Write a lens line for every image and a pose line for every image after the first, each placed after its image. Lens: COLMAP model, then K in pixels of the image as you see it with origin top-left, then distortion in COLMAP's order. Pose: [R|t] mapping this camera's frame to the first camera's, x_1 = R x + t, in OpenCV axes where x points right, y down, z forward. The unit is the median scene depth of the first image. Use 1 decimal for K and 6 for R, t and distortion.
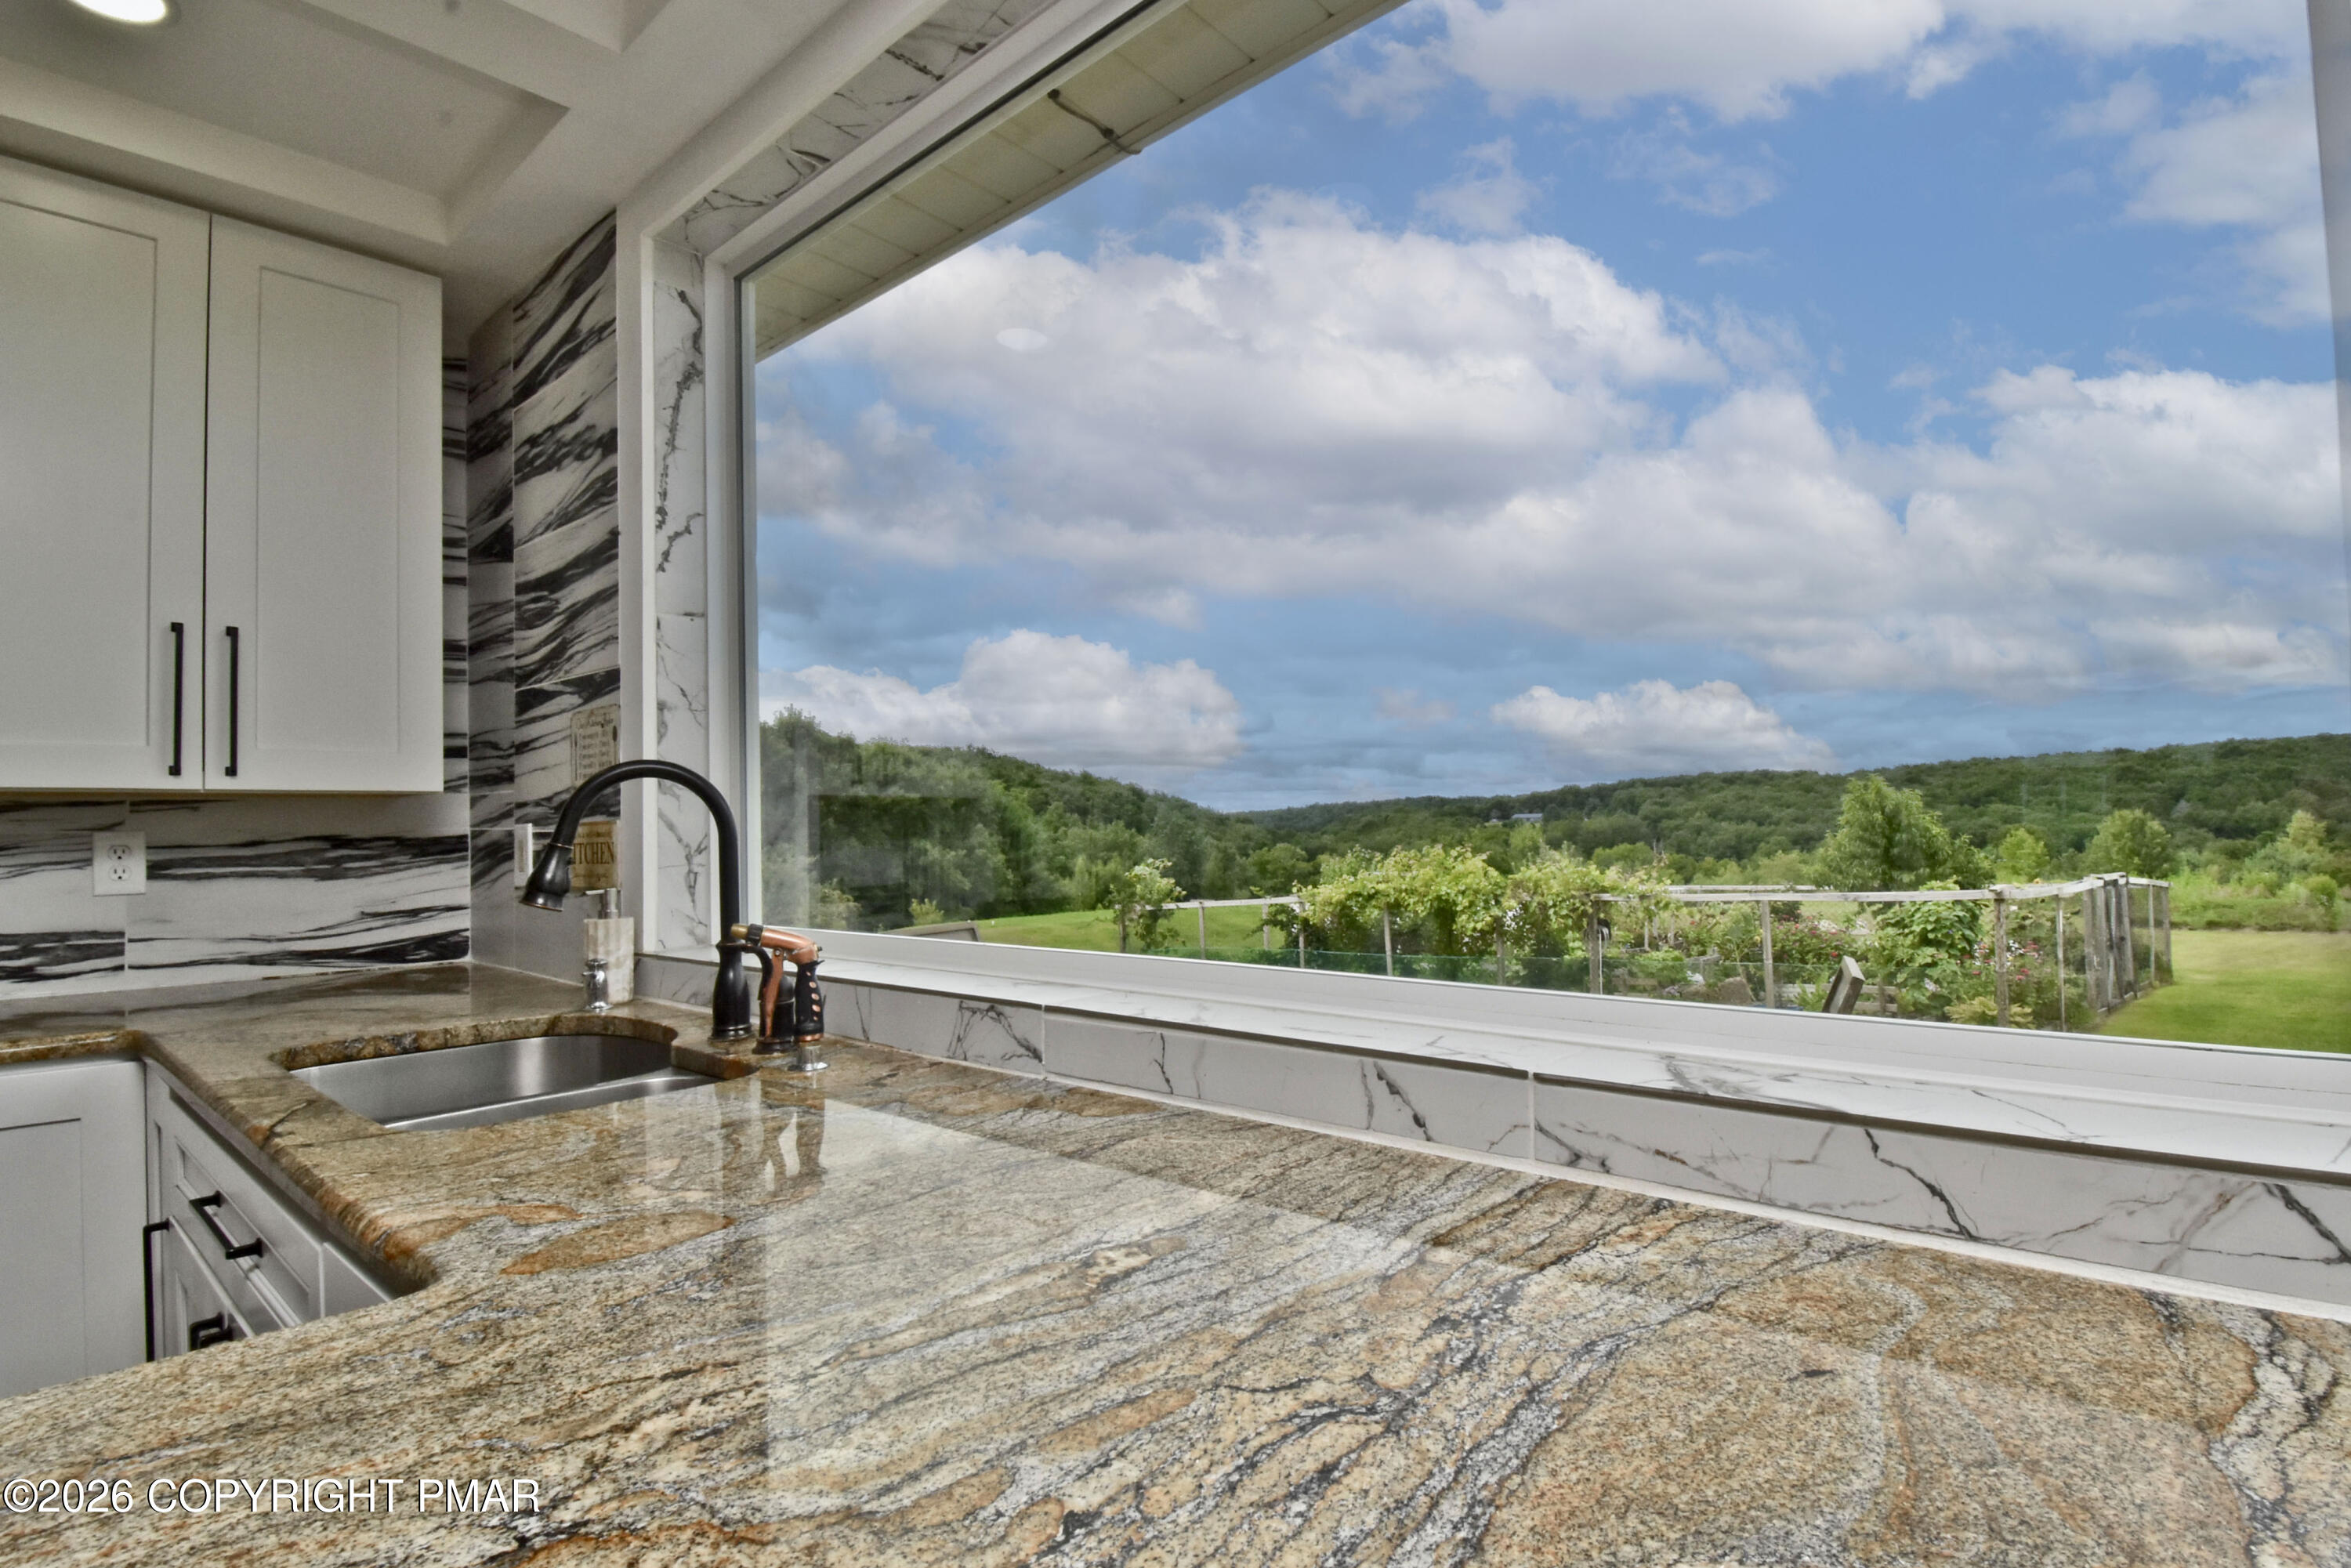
lens RADIAL K [[1146.0, 0, 1213.7], [0, 1146.0, 804.5], [0, 0, 1]] dist [0.018945, -0.025026]
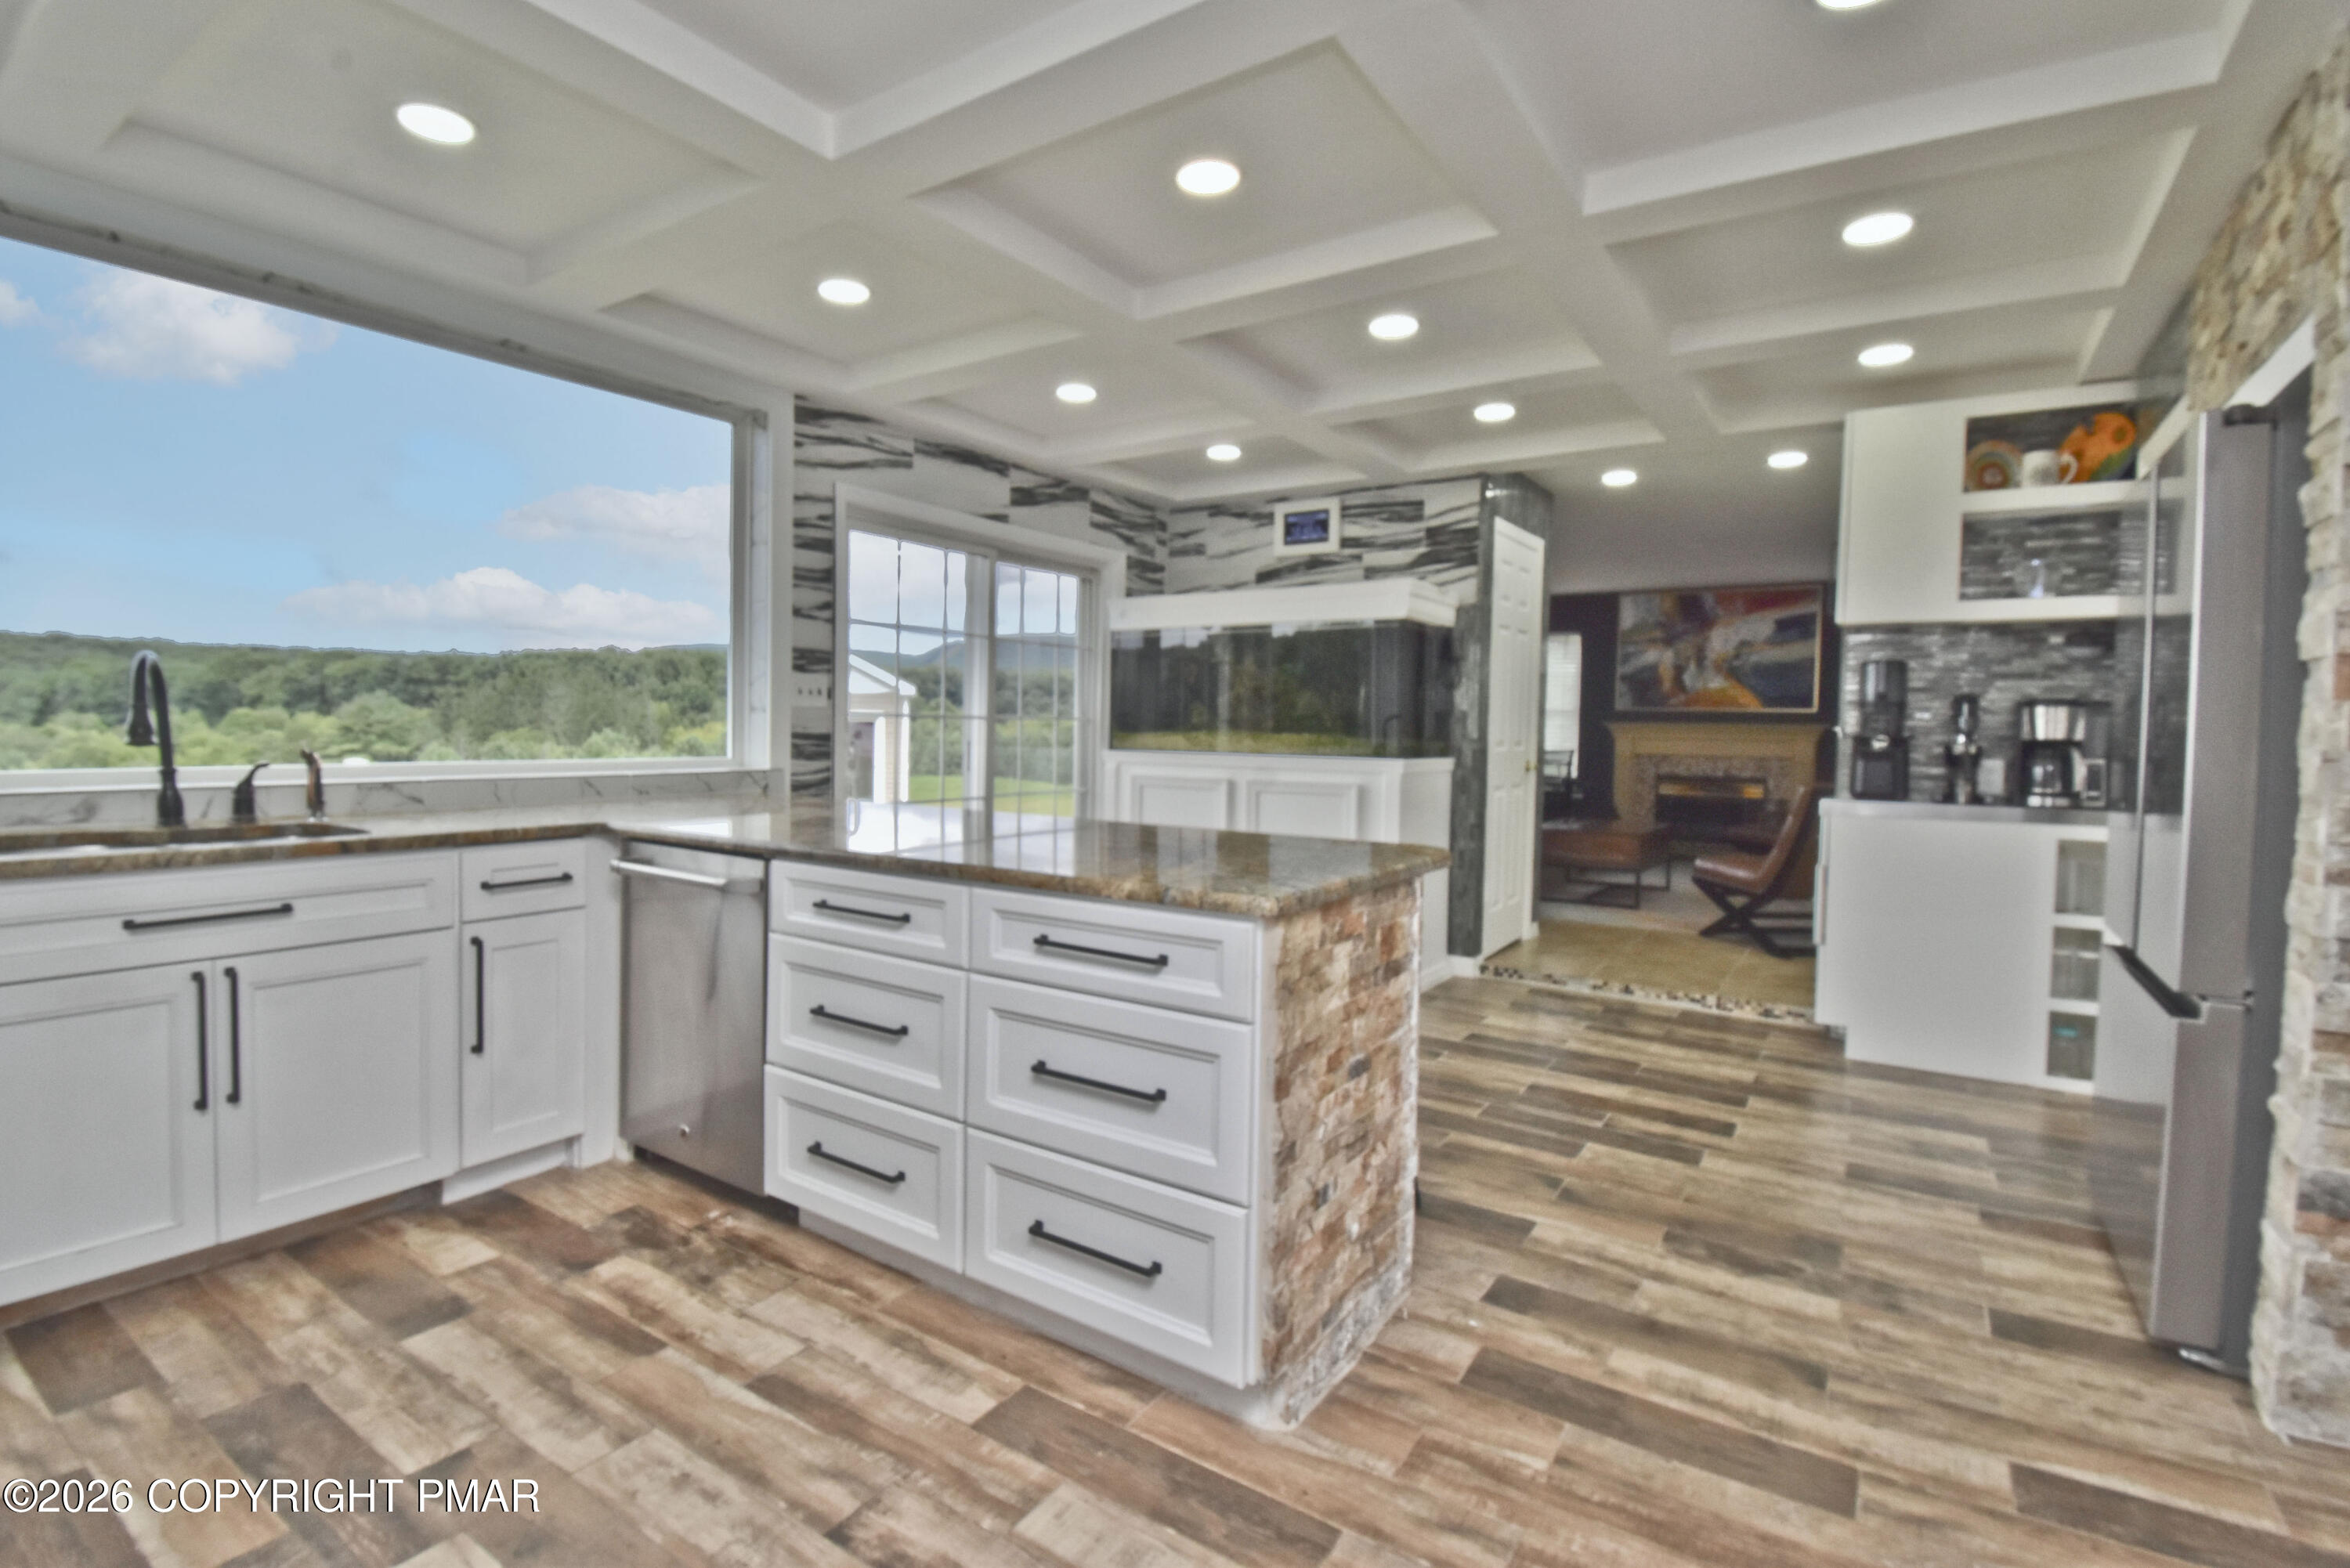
lens RADIAL K [[1096.7, 0, 1115.7], [0, 1096.7, 759.4], [0, 0, 1]] dist [0.017343, -0.022396]
pose [[-0.102350, -0.017227, 0.994599, -0.197718], [-0.035141, 0.999289, 0.013692, 0.003843], [-0.994128, -0.033550, -0.102882, -0.015425]]
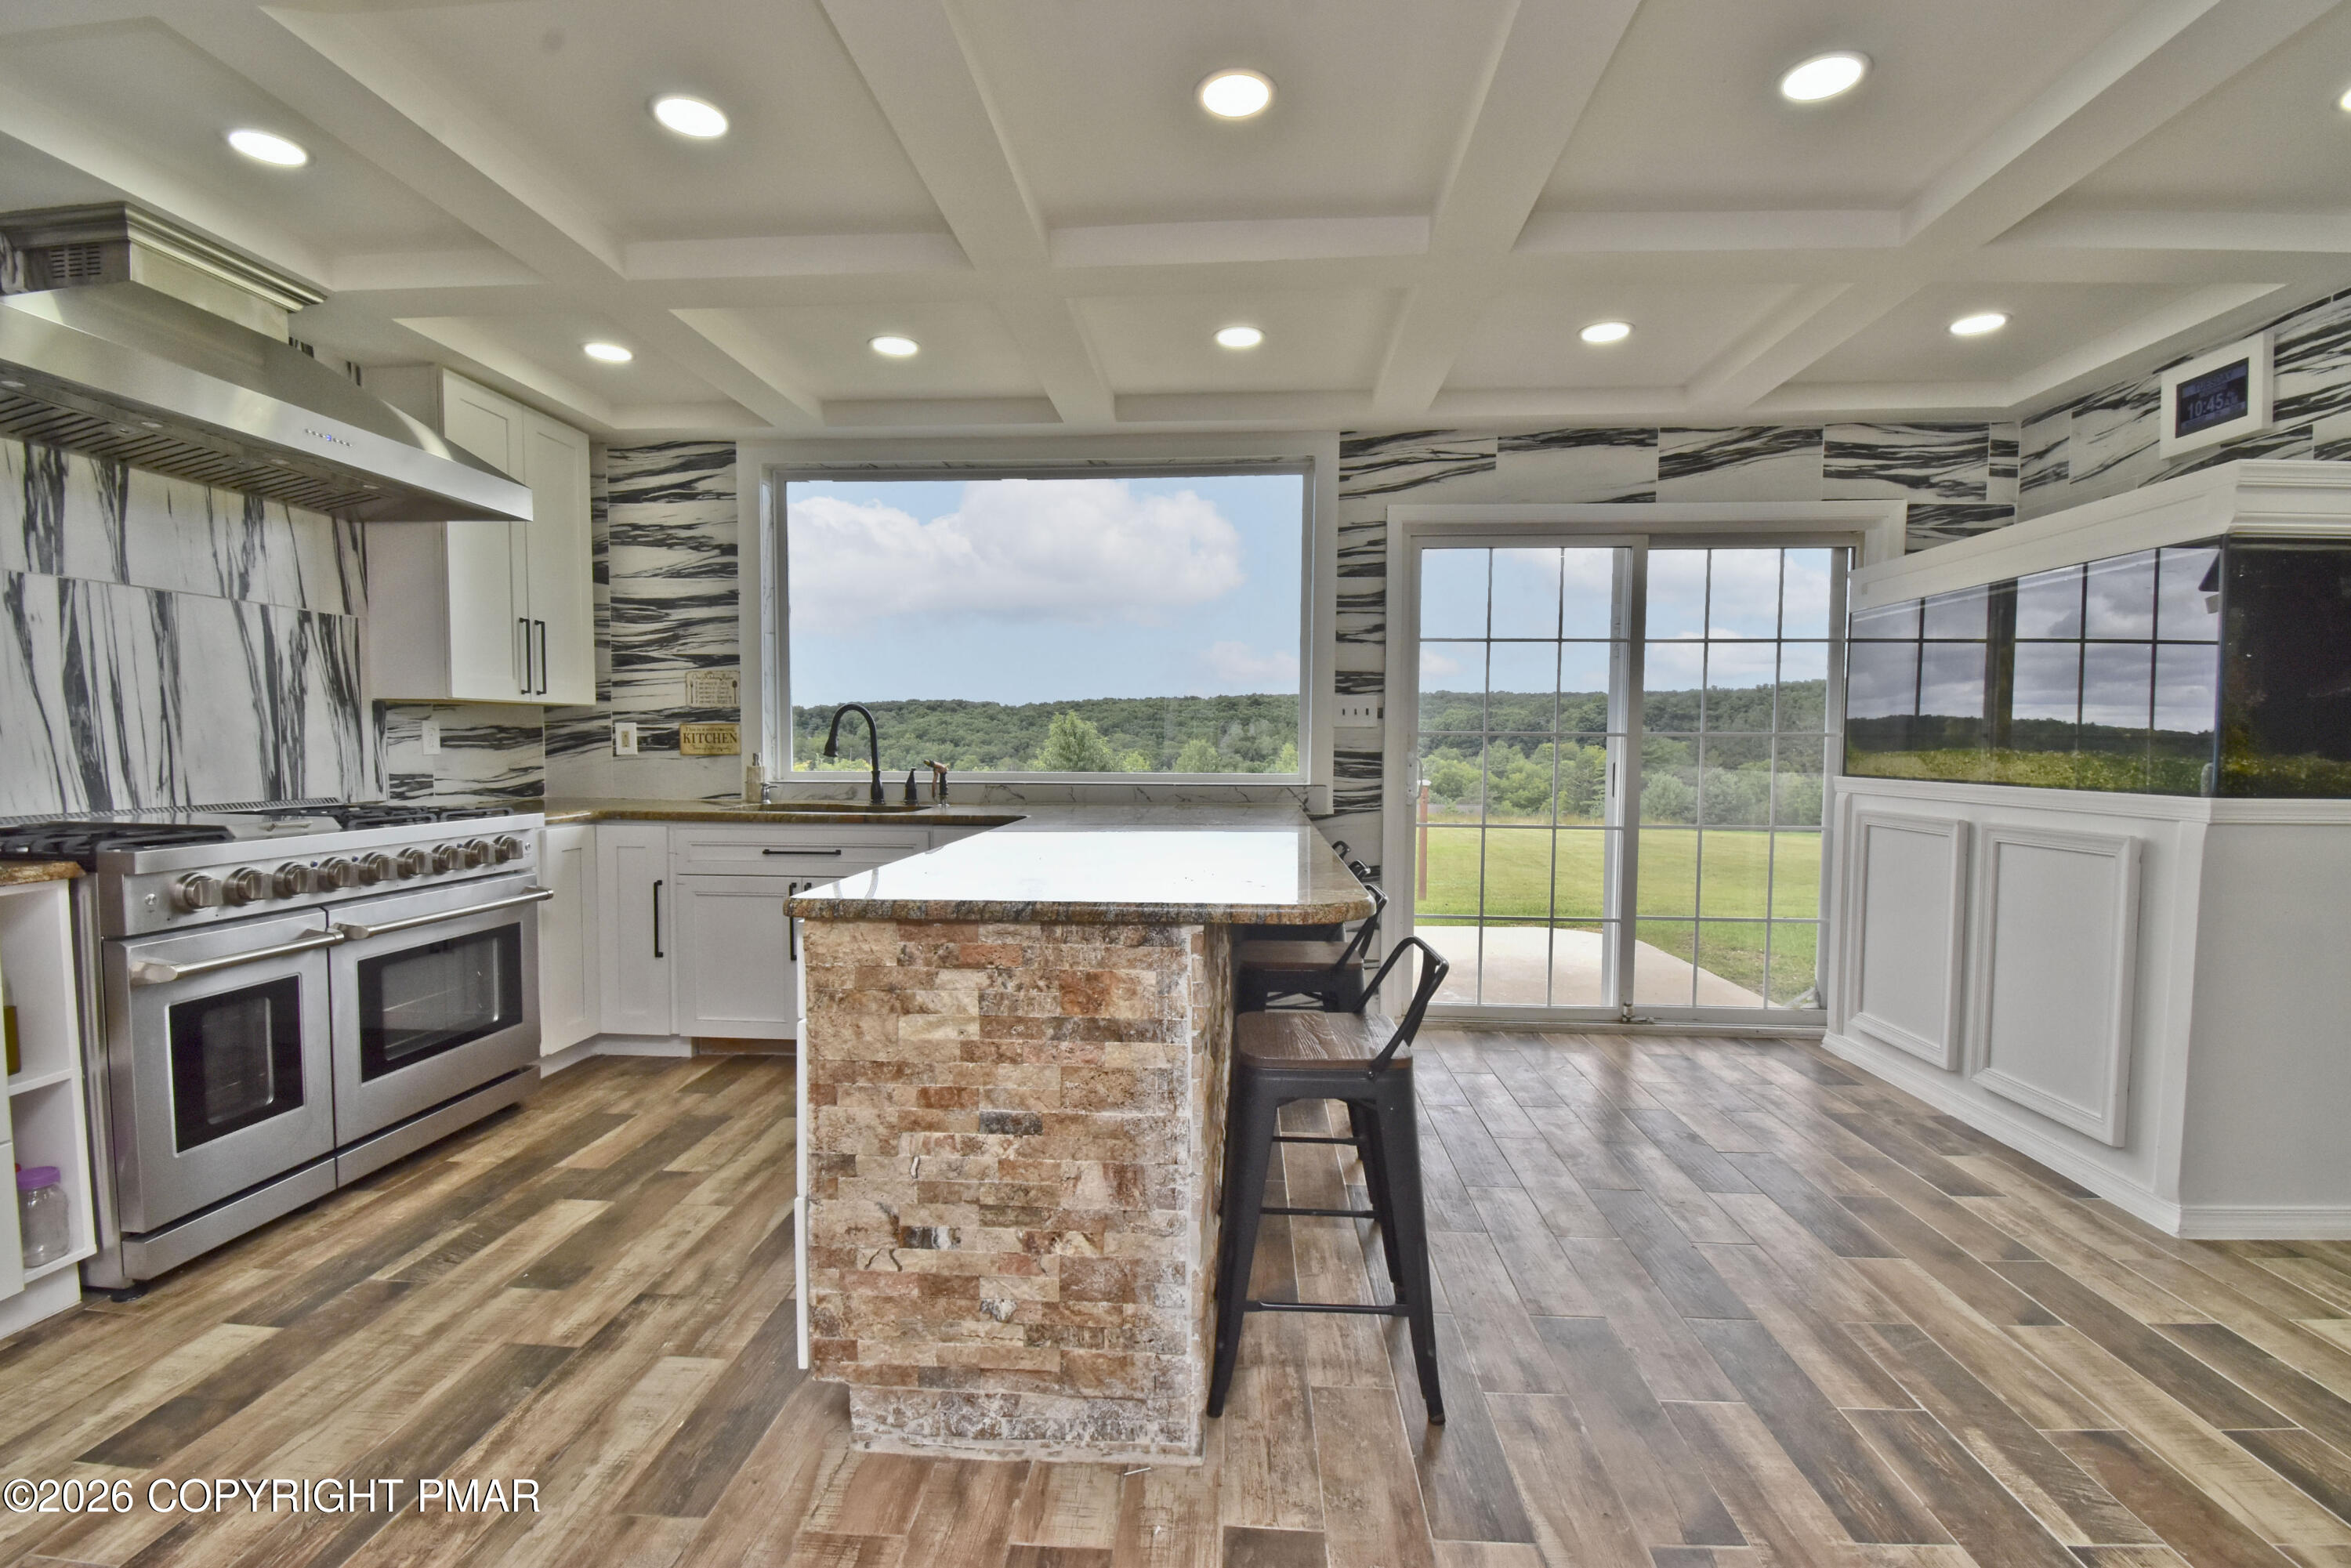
lens RADIAL K [[1038.8, 0, 1175.0], [0, 1038.8, 797.3], [0, 0, 1]] dist [0.019423, -0.025070]
pose [[0.794426, -0.011316, 0.607255, -0.130447], [-0.031029, 0.997765, 0.059186, 0.001312], [-0.606568, -0.065862, 0.792299, -0.136666]]
